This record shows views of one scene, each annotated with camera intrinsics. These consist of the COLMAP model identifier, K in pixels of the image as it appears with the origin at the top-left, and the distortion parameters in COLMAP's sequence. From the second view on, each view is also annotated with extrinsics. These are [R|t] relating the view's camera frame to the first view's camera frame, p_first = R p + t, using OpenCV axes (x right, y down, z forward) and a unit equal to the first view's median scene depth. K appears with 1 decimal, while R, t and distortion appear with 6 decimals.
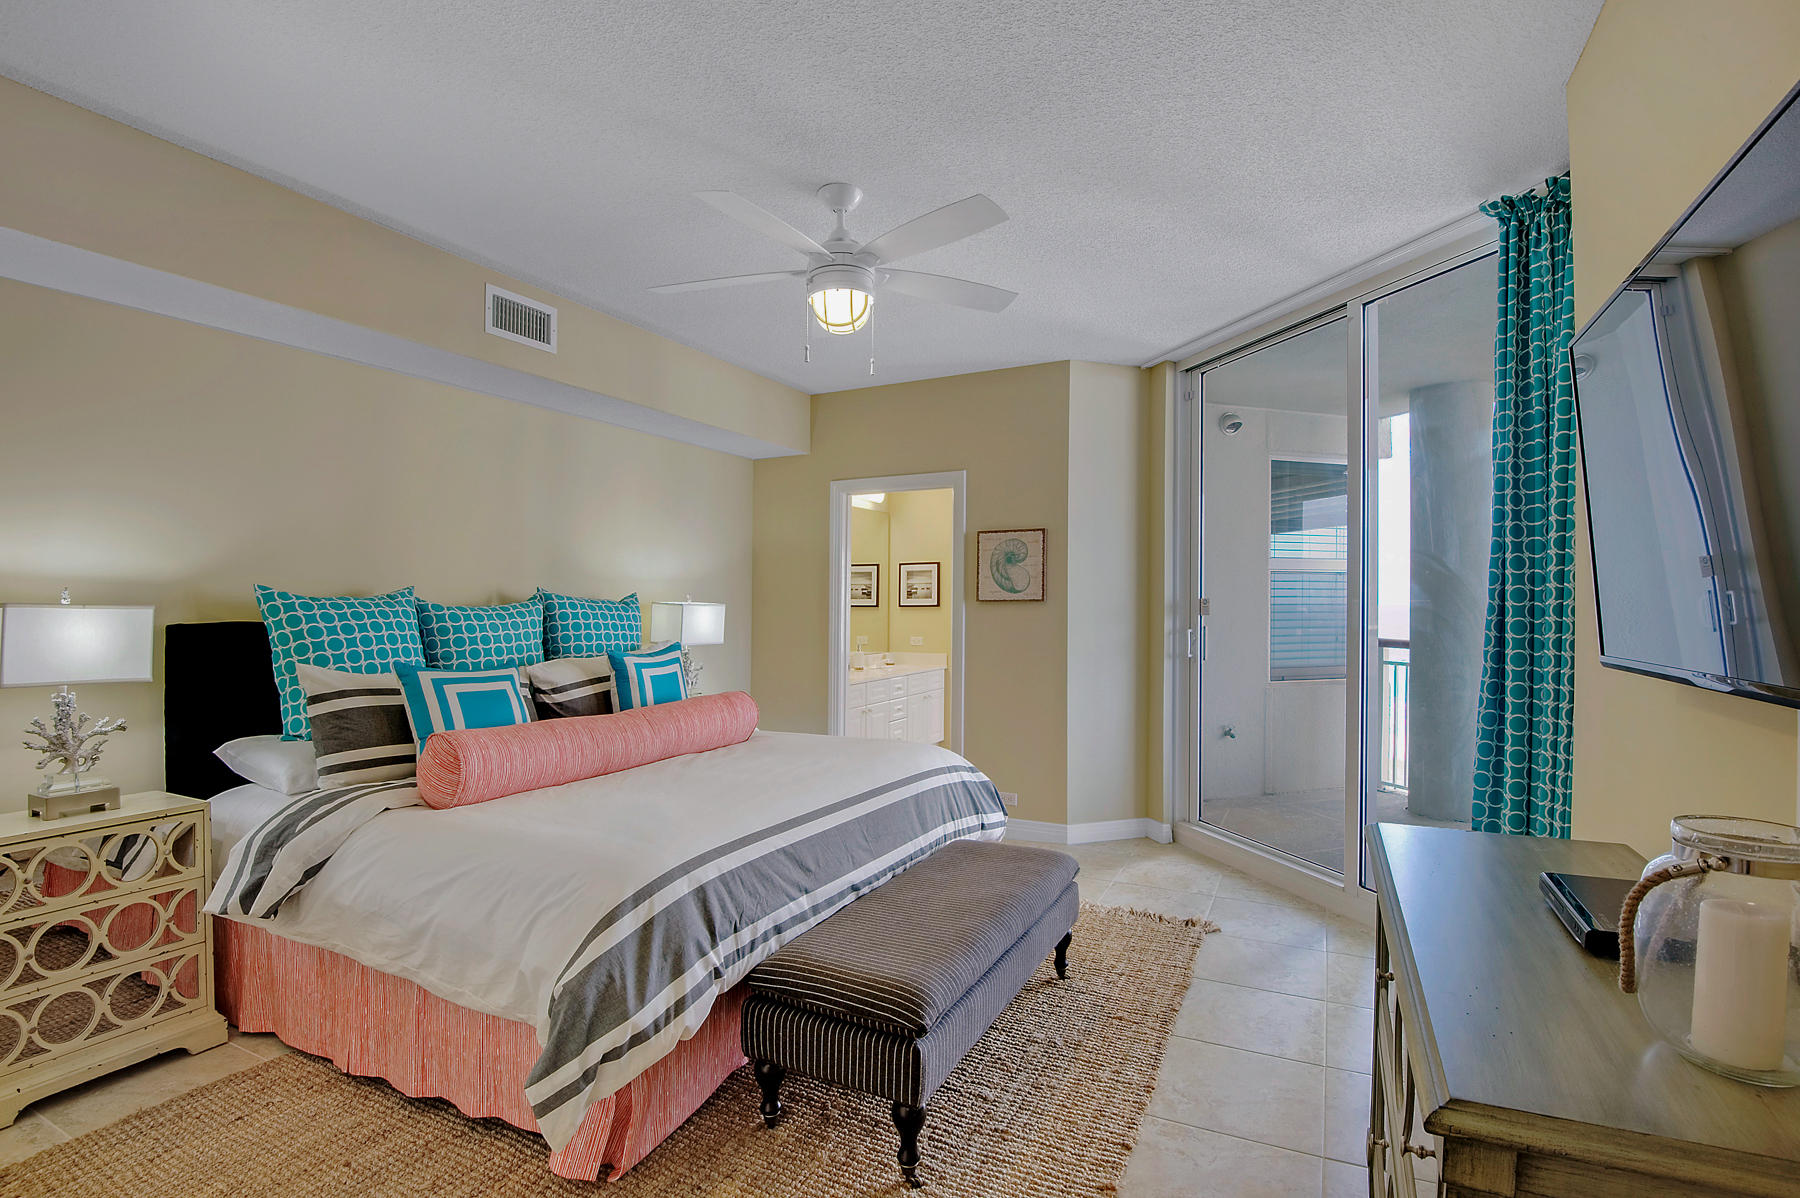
lens RADIAL K [[850.1, 0, 894.6], [0, 850.1, 595.9], [0, 0, 1]] dist [-0.014605, -0.010271]
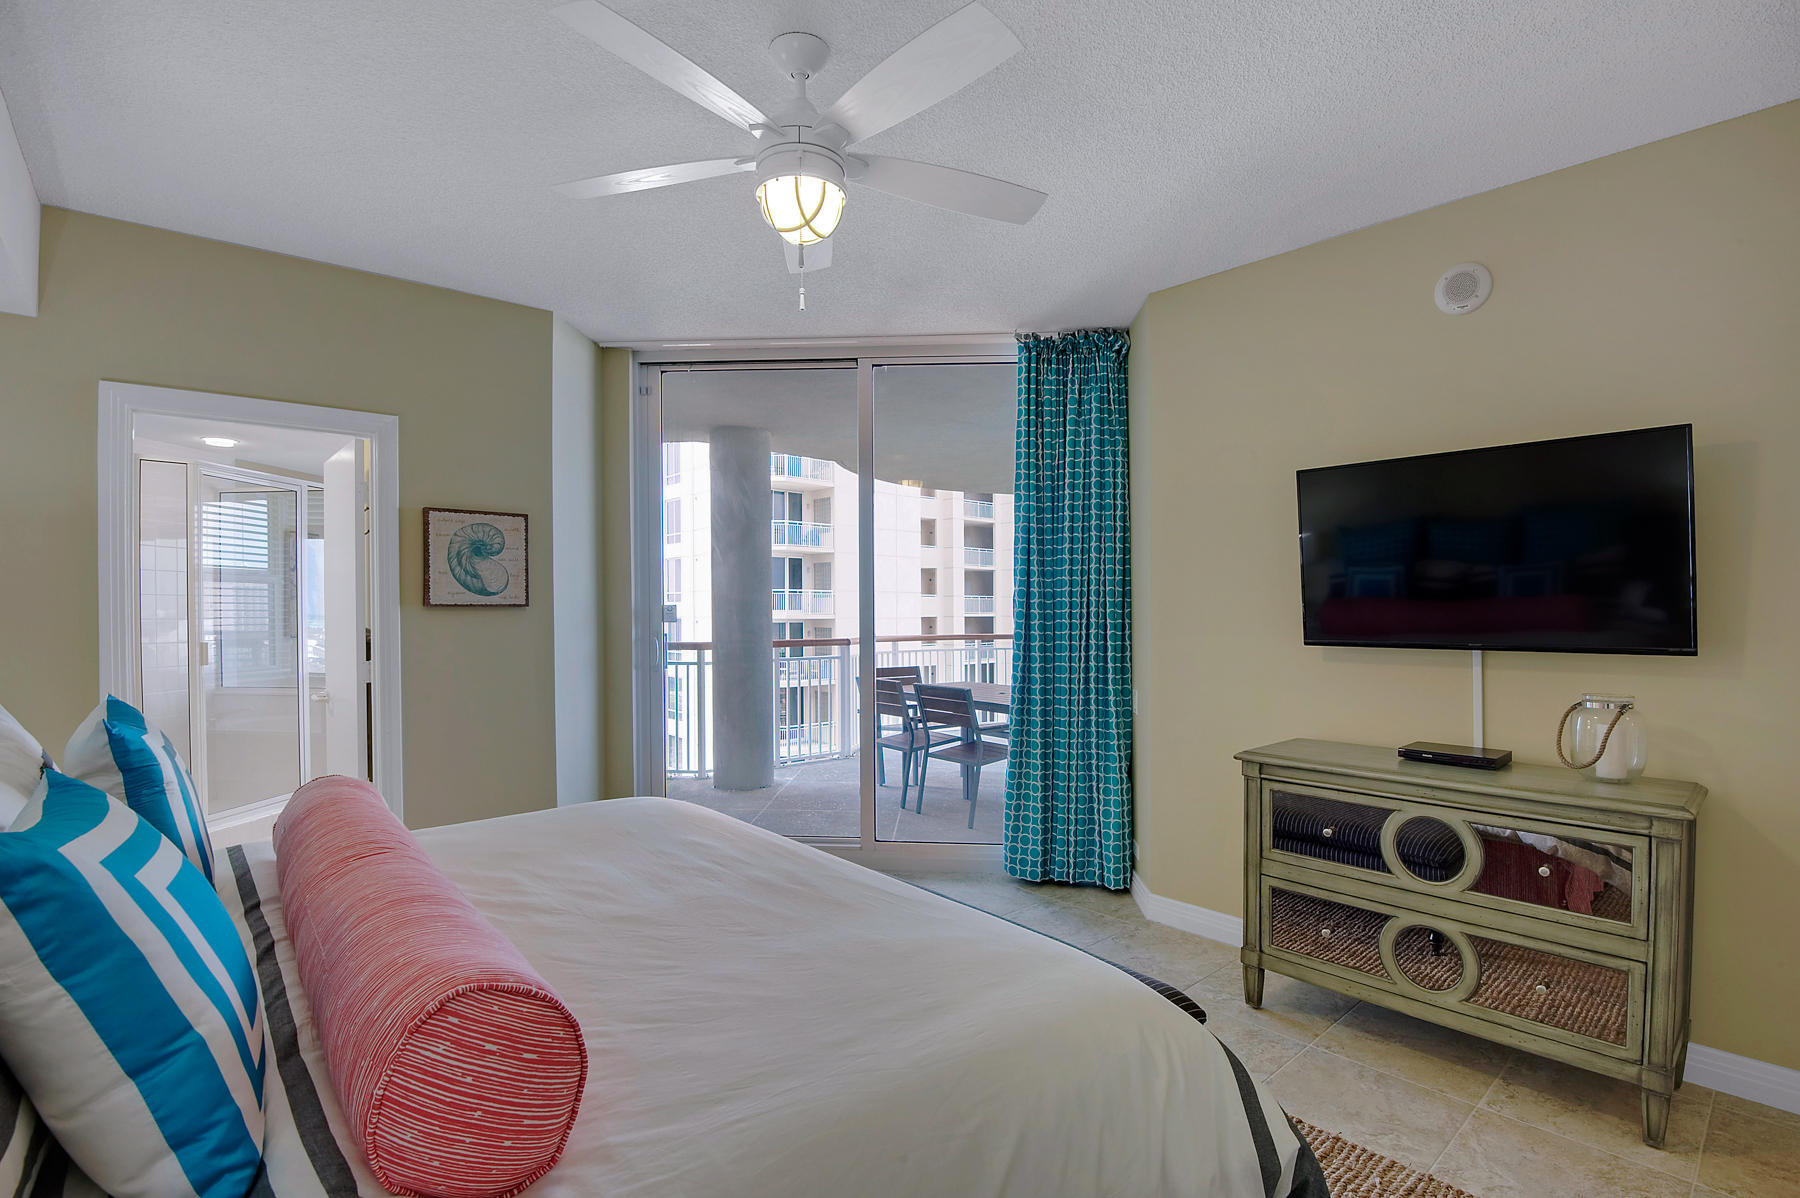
lens RADIAL K [[850.1, 0, 884.4], [0, 850.1, 609.0], [0, 0, 1]] dist [-0.014605, -0.010271]
pose [[0.351670, 0.001933, 0.936122, -0.439778], [-0.004650, 0.999989, -0.000318, 0.007271], [-0.936113, -0.004241, 0.351675, 0.408950]]
